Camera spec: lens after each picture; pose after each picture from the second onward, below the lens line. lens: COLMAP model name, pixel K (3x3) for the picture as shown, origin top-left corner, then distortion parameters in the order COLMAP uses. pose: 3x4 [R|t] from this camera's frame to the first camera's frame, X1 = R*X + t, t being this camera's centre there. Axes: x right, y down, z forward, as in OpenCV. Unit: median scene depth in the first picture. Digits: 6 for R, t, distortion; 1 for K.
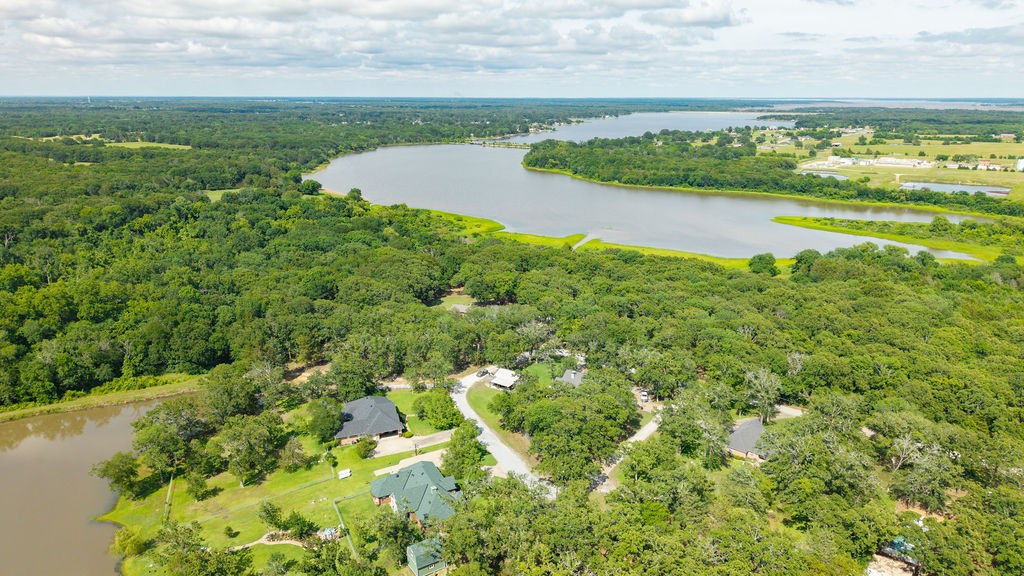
lens RADIAL K [[677.9, 0, 512.3], [0, 677.9, 314.3], [0, 0, 1]] dist [0.002436, 0.002383]
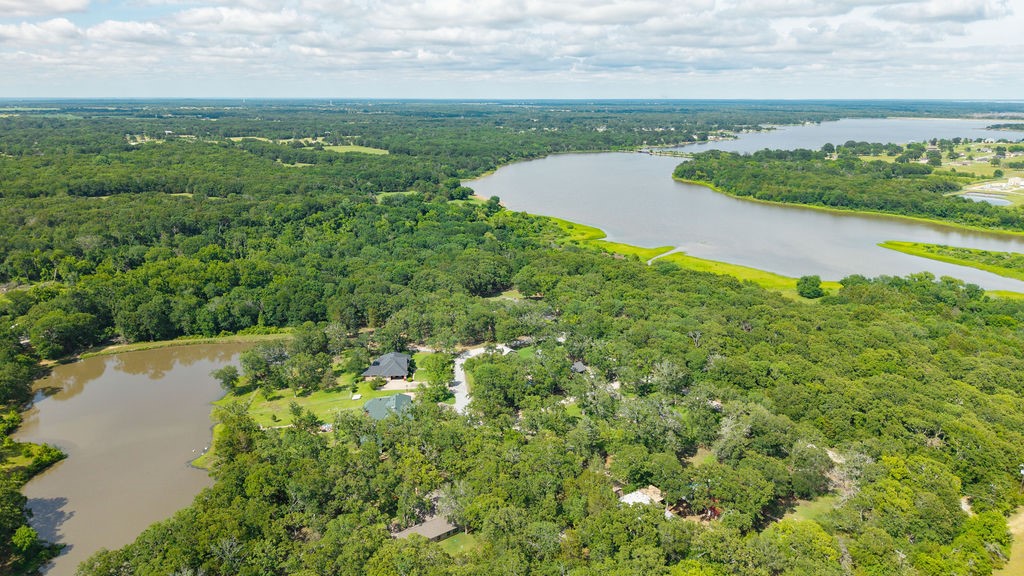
lens RADIAL K [[677.6, 0, 512.0], [0, 677.6, 288.0], [0, 0, 1]] dist [0.048350, -0.068208]
pose [[0.958017, 0.077572, -0.276017, 0.109751], [-0.088246, 0.995748, -0.026447, 0.000328], [0.272792, 0.049694, 0.960789, -0.085575]]
